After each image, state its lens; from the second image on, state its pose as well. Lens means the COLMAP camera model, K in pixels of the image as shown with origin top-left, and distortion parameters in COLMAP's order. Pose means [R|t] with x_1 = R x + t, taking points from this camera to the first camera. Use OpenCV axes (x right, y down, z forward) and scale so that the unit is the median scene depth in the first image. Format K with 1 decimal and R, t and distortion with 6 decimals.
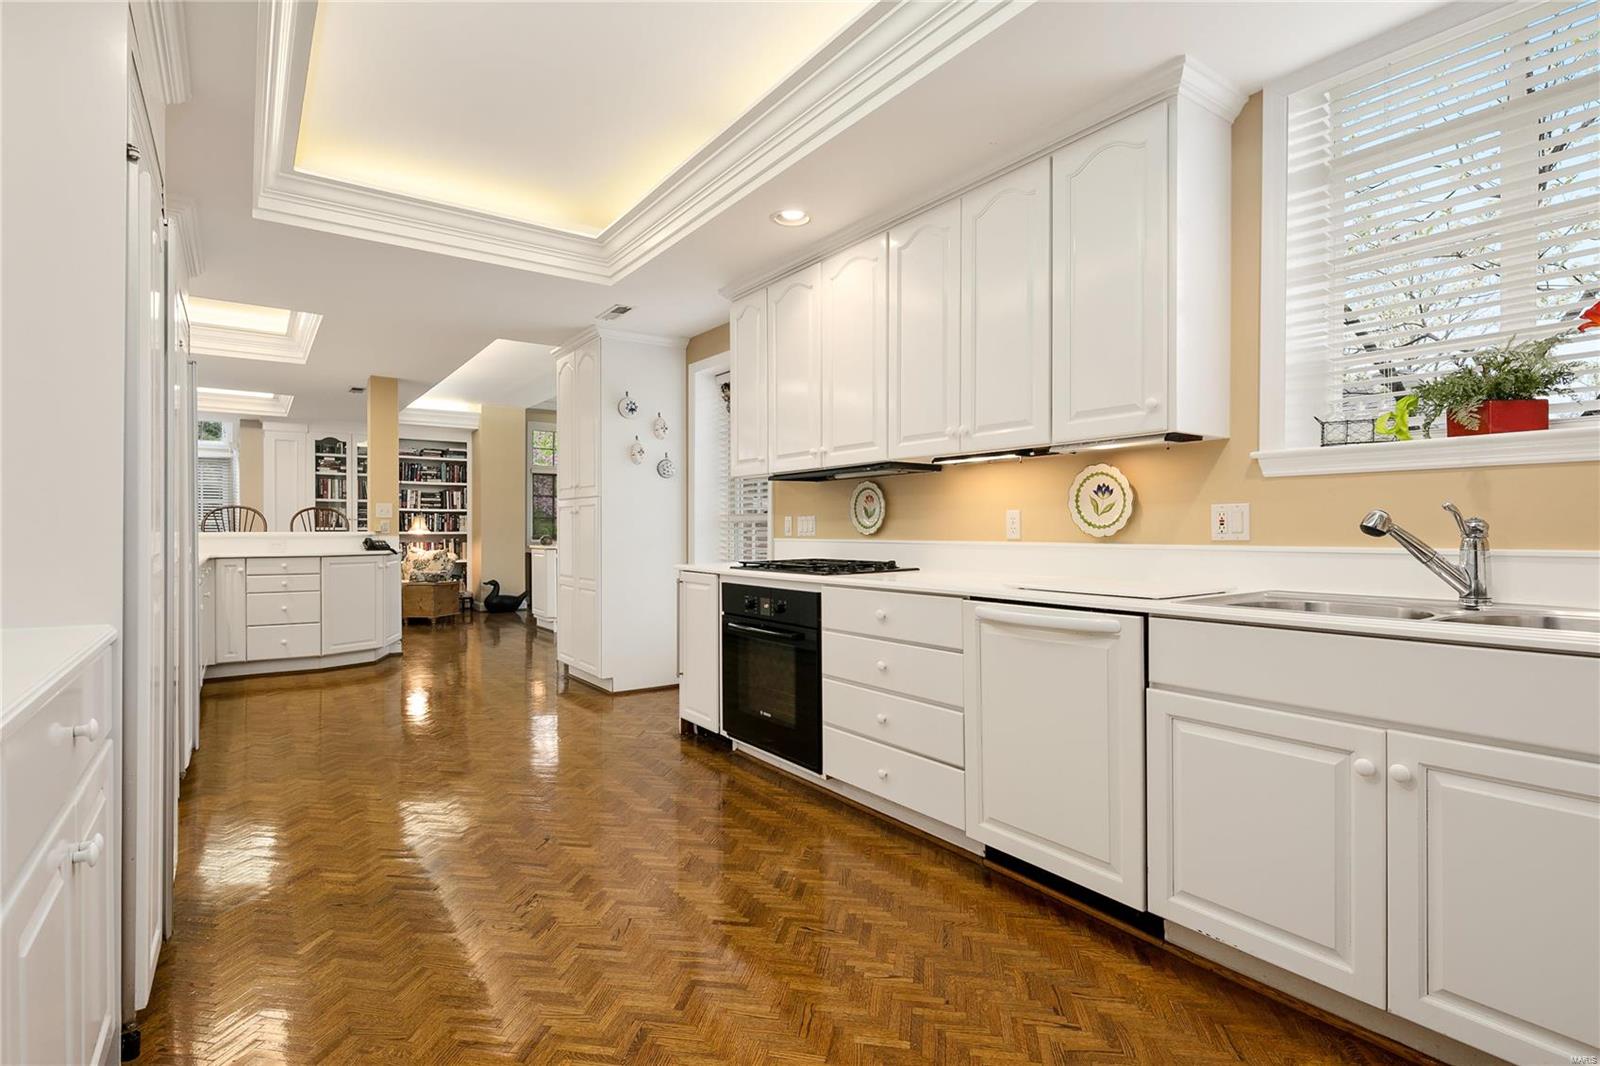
lens RADIAL K [[775.6, 0, 825.5], [0, 775.6, 530.1], [0, 0, 1]] dist [-0.001651, -0.001075]
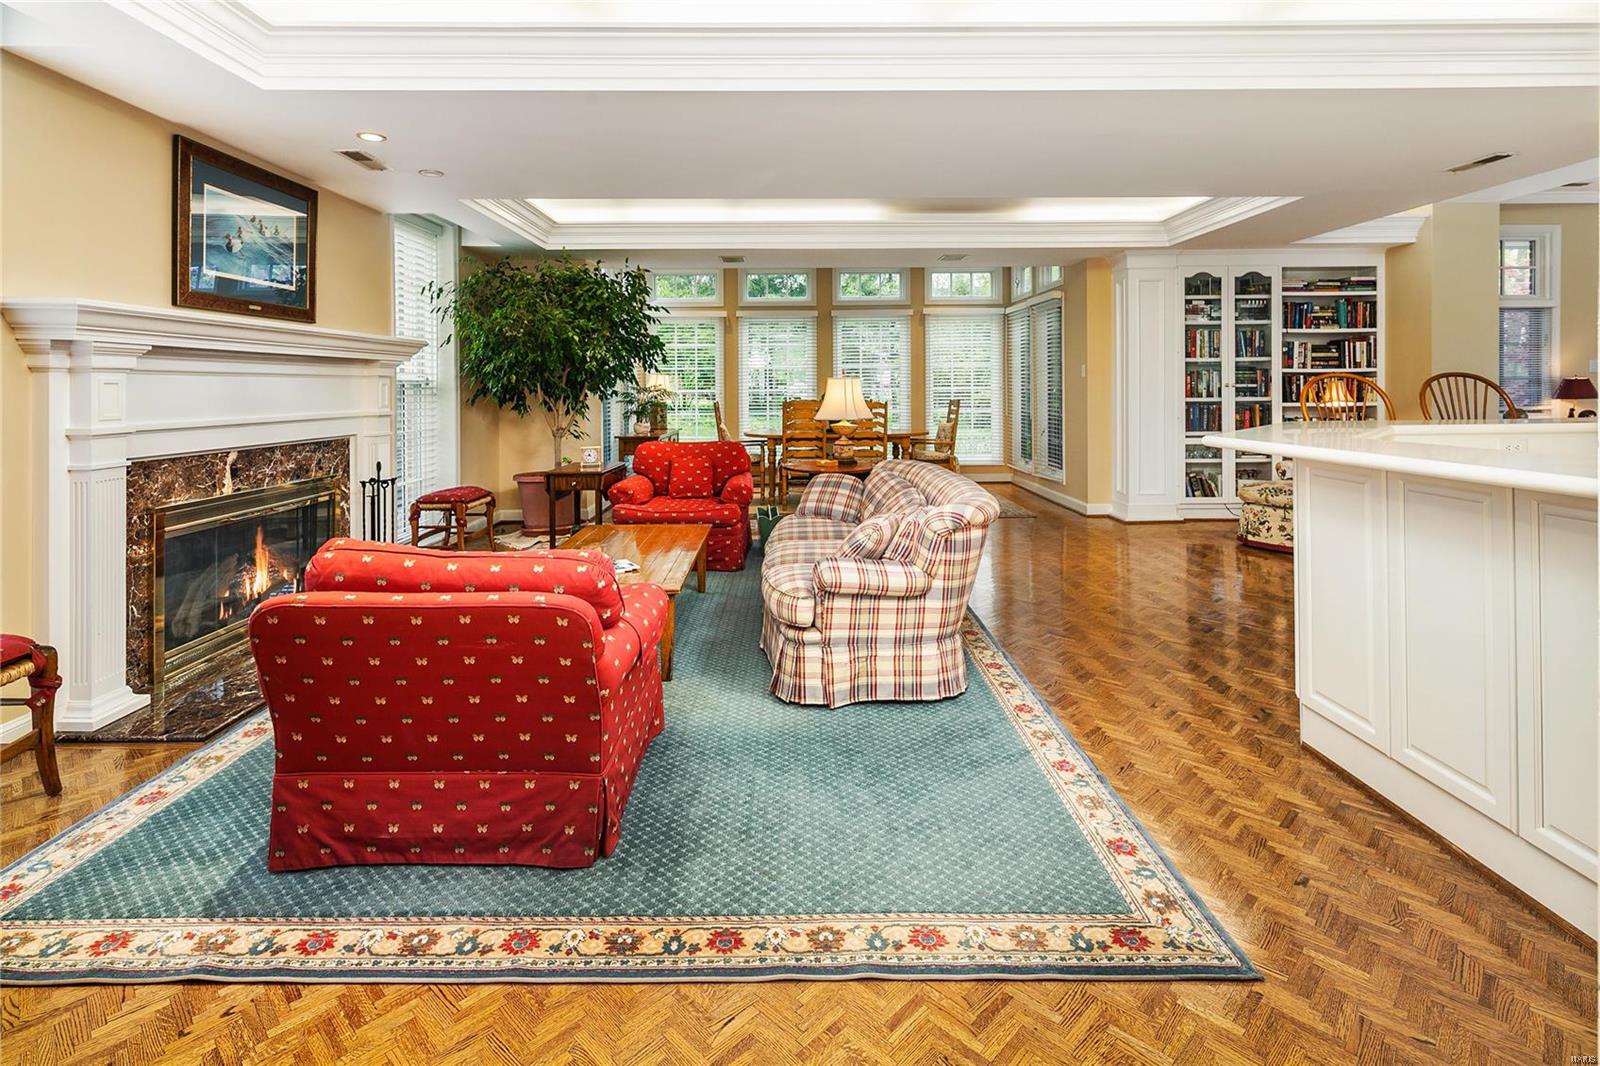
lens RADIAL K [[775.6, 0, 787.9], [0, 775.6, 395.5], [0, 0, 1]] dist [-0.001651, -0.001075]
pose [[0.792204, 0.002756, -0.610251, -0.468799], [0.006476, 0.999896, 0.012922, -0.015639], [0.610223, -0.014189, 0.792103, 0.174655]]
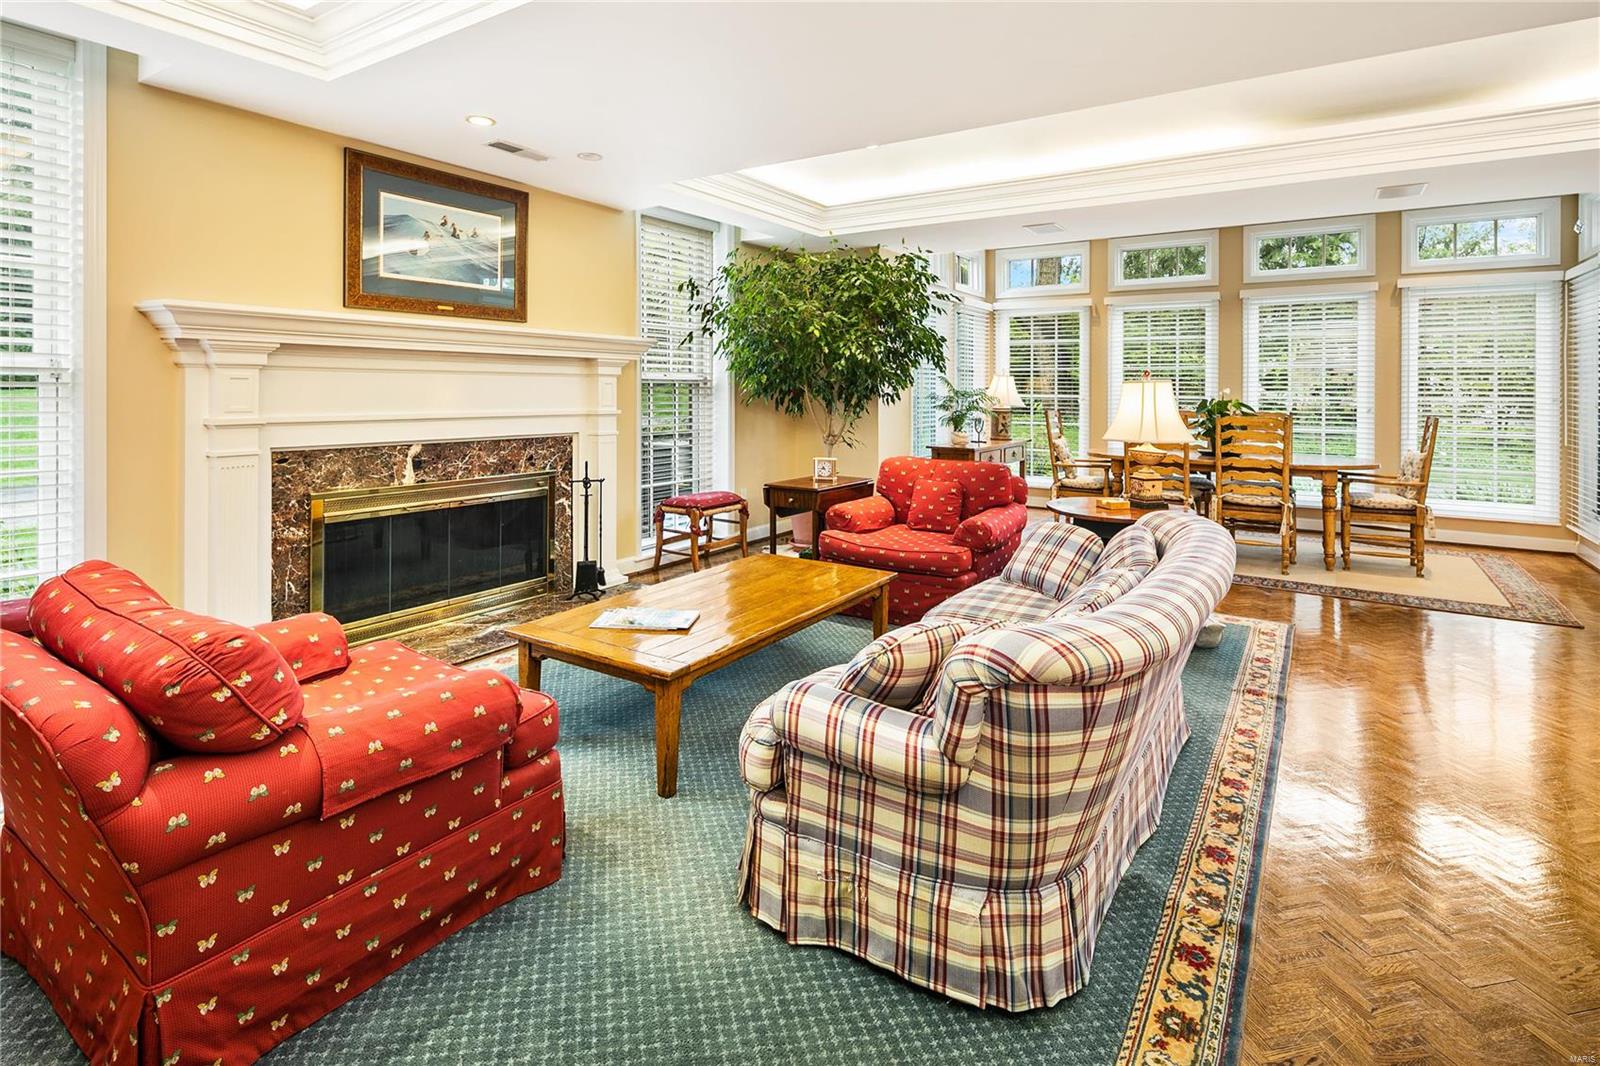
lens RADIAL K [[775.6, 0, 809.0], [0, 775.6, 389.7], [0, 0, 1]] dist [-0.001651, -0.001075]
pose [[0.326842, 0.006262, -0.945058, -0.471819], [-0.008198, 0.999959, 0.003790, -0.016606], [0.945043, 0.006509, 0.326880, 0.363074]]
